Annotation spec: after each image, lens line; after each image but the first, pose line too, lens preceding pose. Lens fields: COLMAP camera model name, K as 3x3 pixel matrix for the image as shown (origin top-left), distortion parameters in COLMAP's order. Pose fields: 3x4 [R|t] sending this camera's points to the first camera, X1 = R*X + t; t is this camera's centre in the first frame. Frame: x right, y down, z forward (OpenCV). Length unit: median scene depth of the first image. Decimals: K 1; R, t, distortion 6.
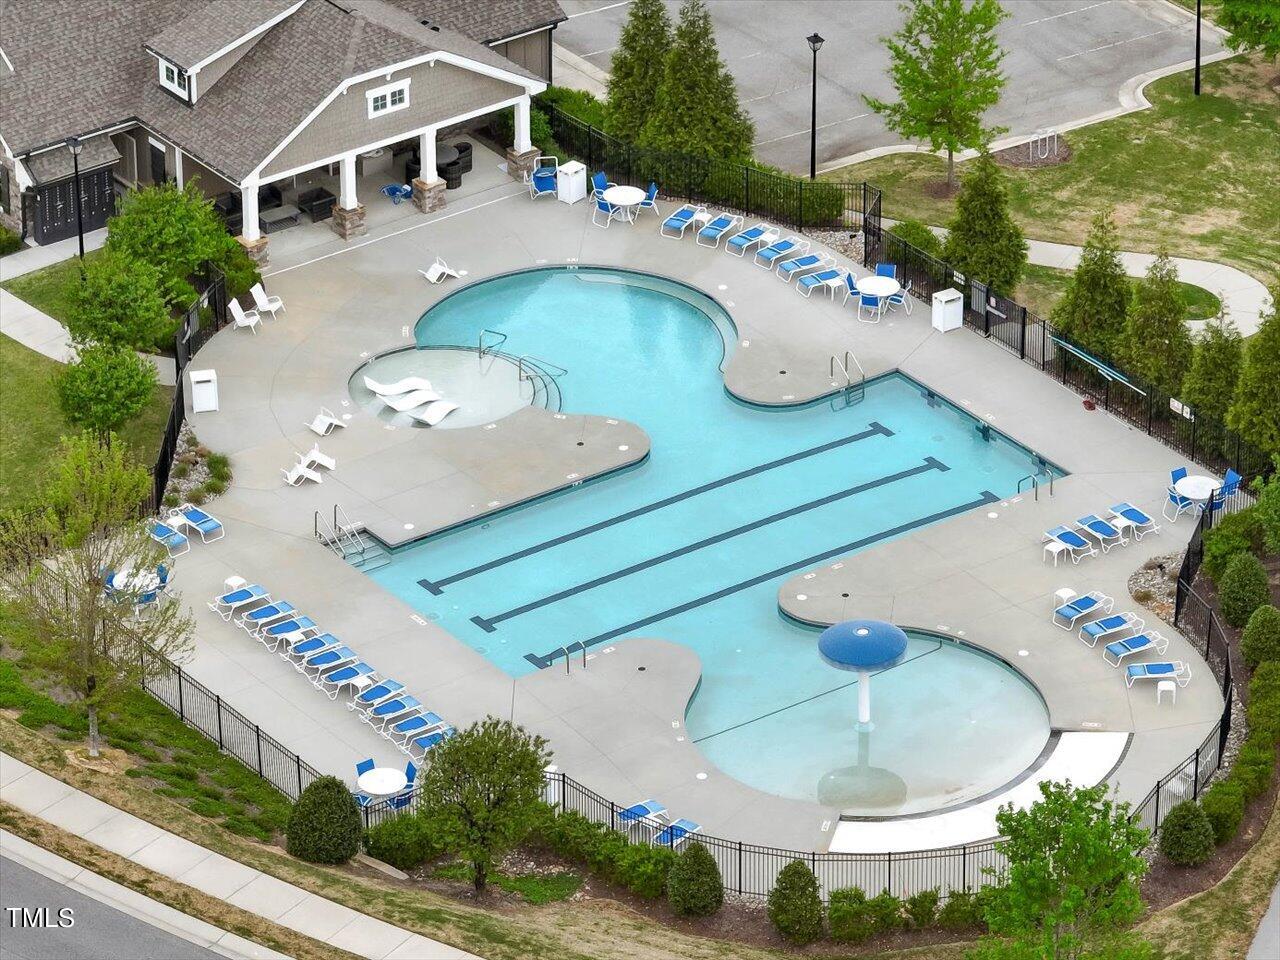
lens RADIAL K [[6897.4, 0, 640.0], [0, 6897.4, 480.0], [0, 0, 1]] dist [-0.432411, -2.963268]
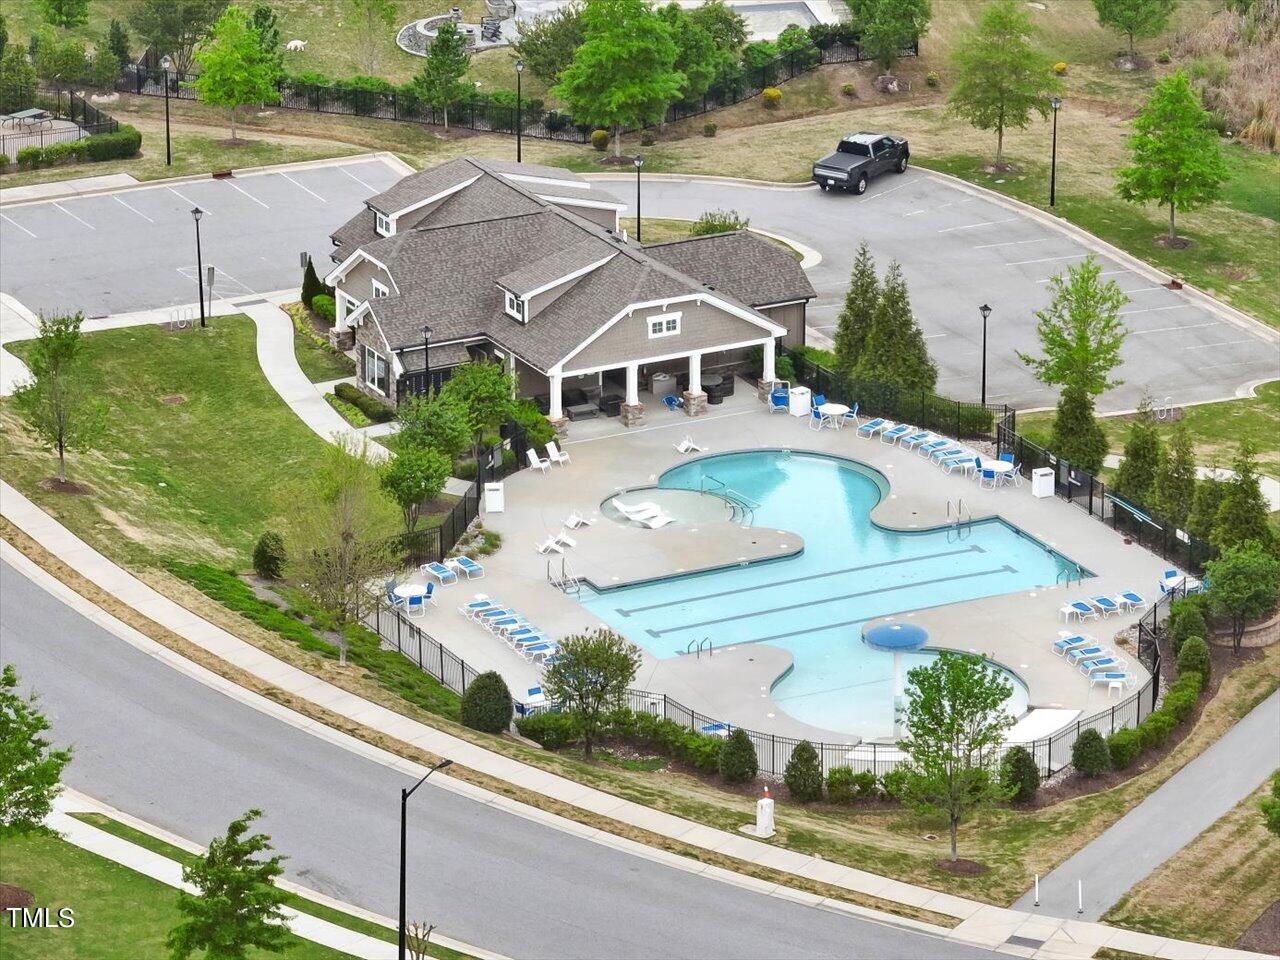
lens RADIAL K [[6897.4, 0, 640.0], [0, 6897.4, 480.0], [0, 0, 1]] dist [-0.432411, -2.963268]
pose [[0.986705, 0.052772, -0.153713, 0.174347], [-0.076858, 0.984884, -0.155233, 0.191793], [0.143198, 0.164983, 0.975846, -0.345312]]
